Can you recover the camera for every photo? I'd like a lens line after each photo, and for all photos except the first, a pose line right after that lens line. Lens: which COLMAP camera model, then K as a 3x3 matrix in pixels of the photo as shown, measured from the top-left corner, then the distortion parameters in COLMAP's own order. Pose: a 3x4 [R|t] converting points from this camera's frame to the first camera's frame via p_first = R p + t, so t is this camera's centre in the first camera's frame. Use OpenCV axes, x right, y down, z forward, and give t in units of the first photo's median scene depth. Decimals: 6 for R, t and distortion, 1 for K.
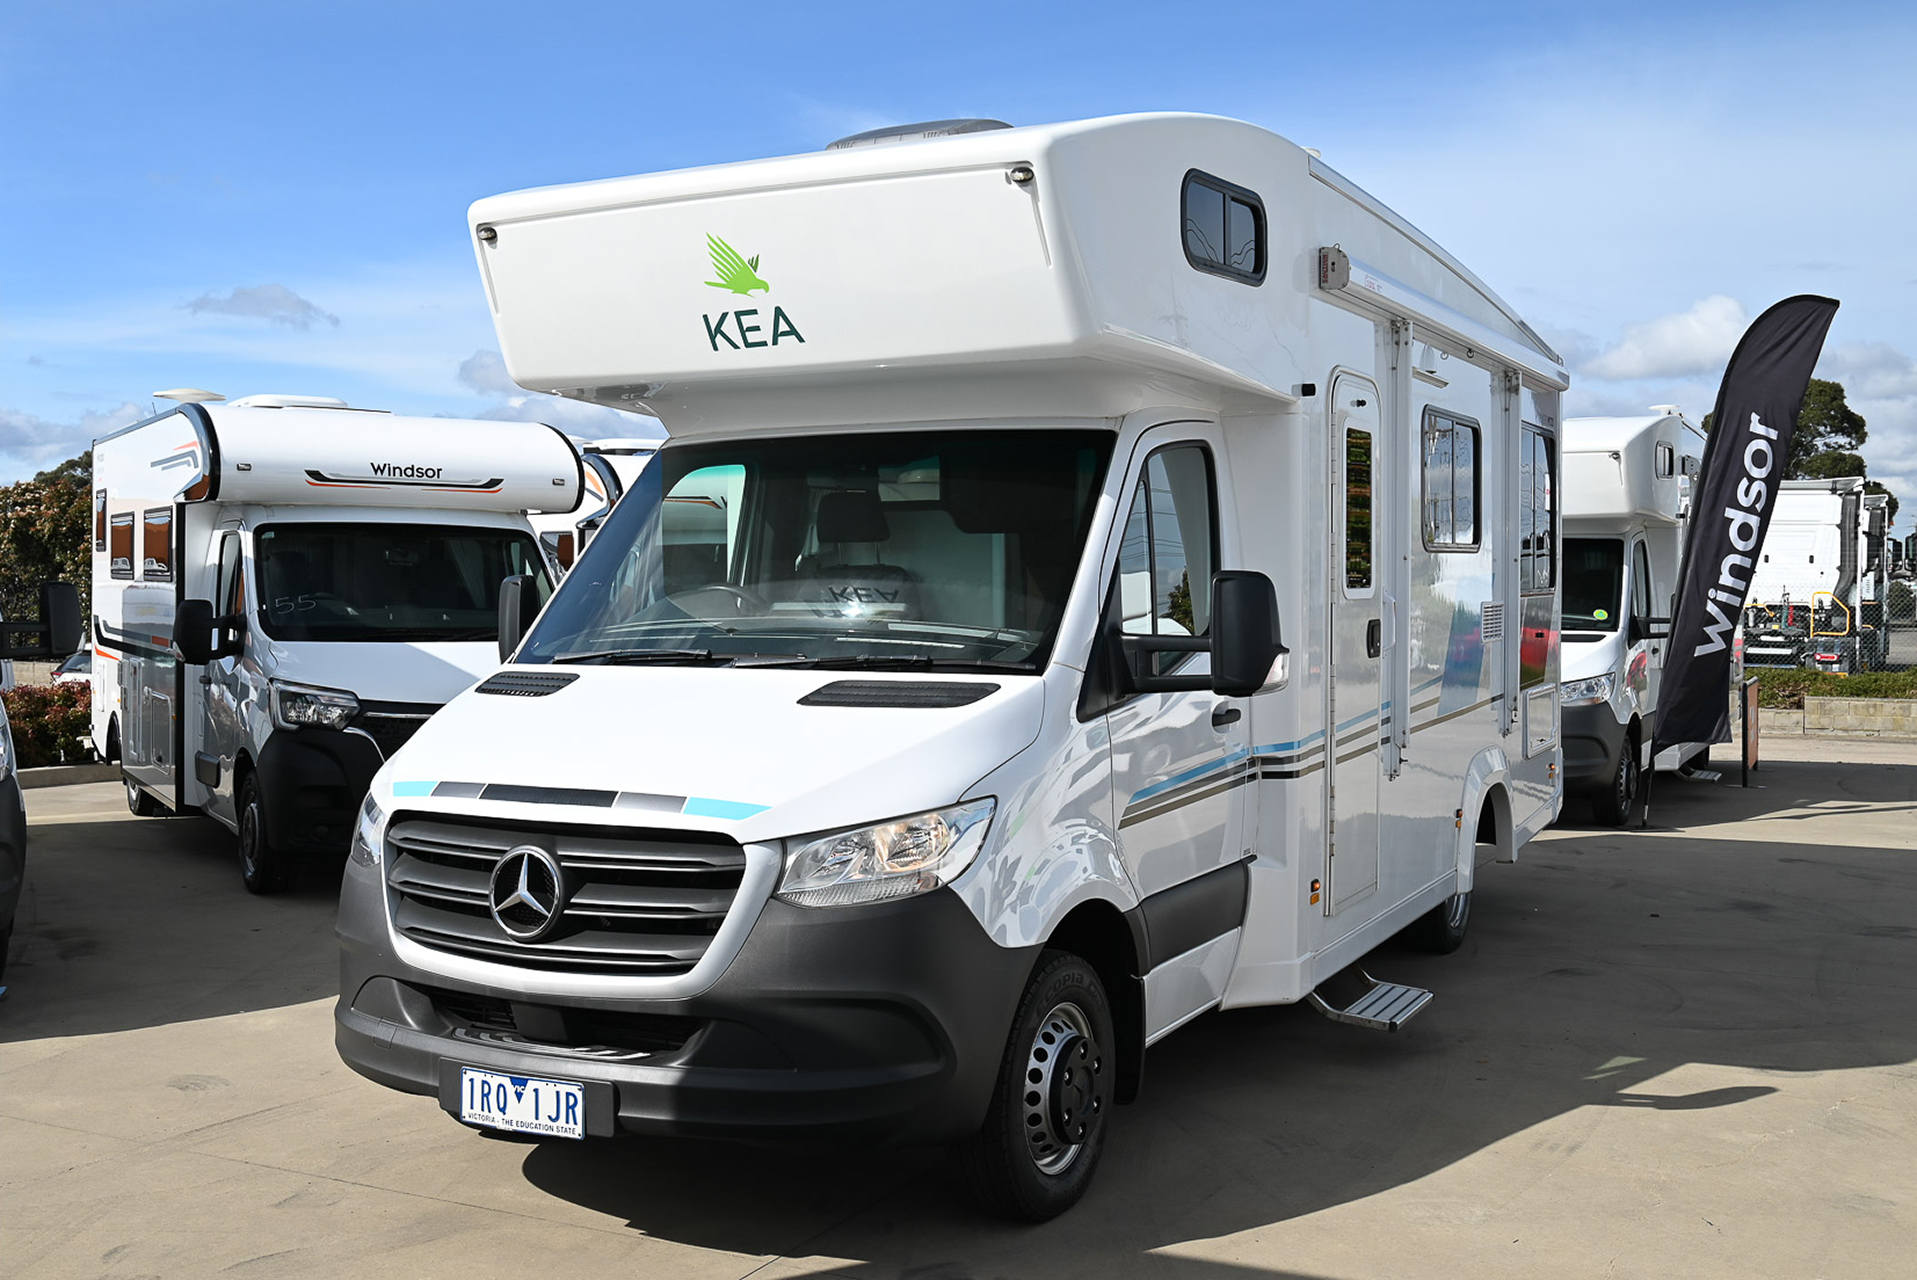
lens RADIAL K [[1862.6, 0, 958.3], [0, 1862.6, 617.5], [0, 0, 1]] dist [-0.003122, 0.003373]
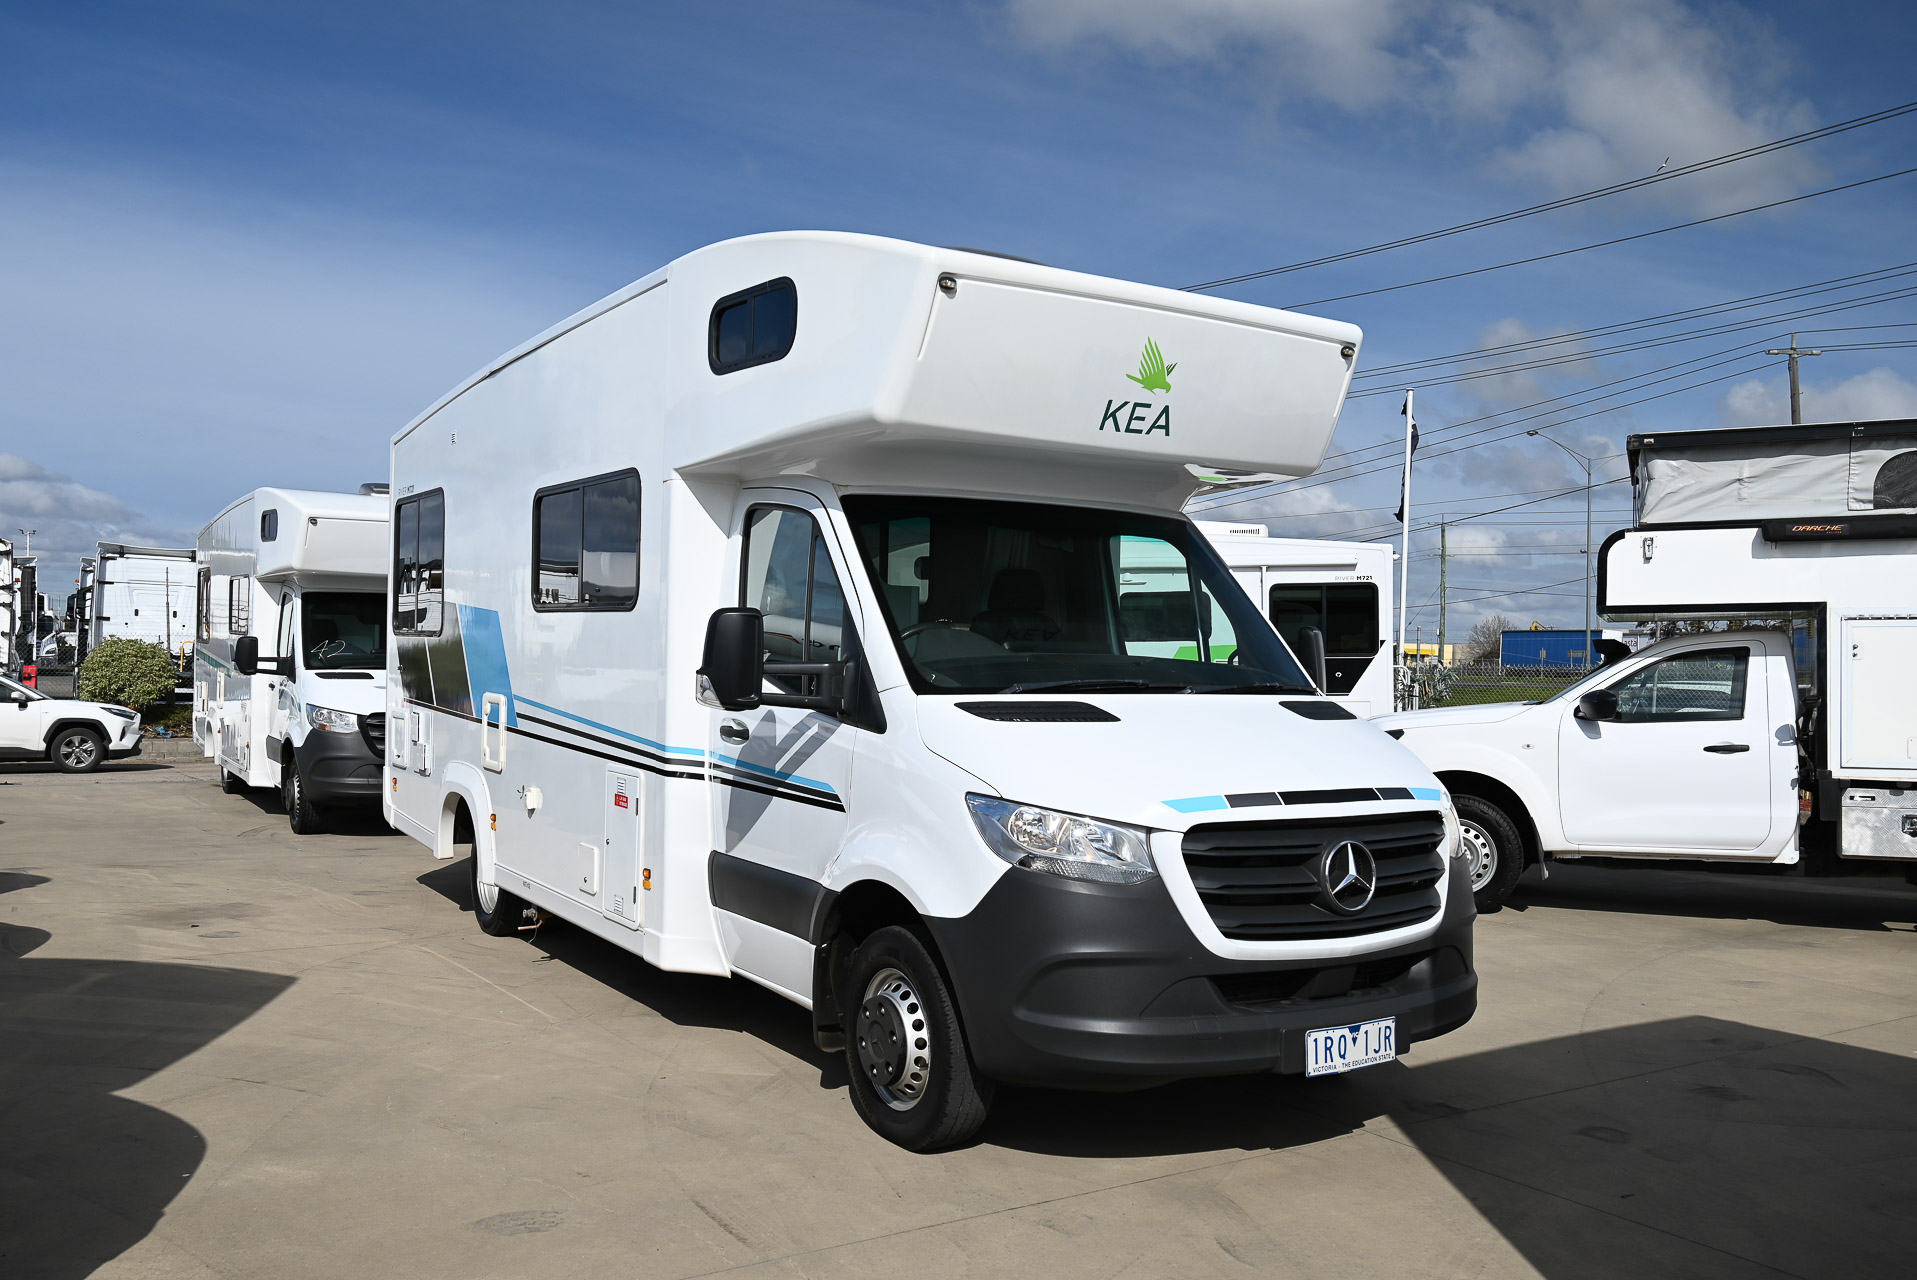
lens RADIAL K [[1509.8, 0, 958.5], [0, 1509.8, 640.0], [0, 0, 1]] dist [0.000365, -0.000575]
pose [[0.523678, 0.017993, 0.851726, -1.040693], [-0.006342, 0.999832, -0.017223, 0.009304], [-0.851893, 0.003617, 0.523704, 0.592406]]
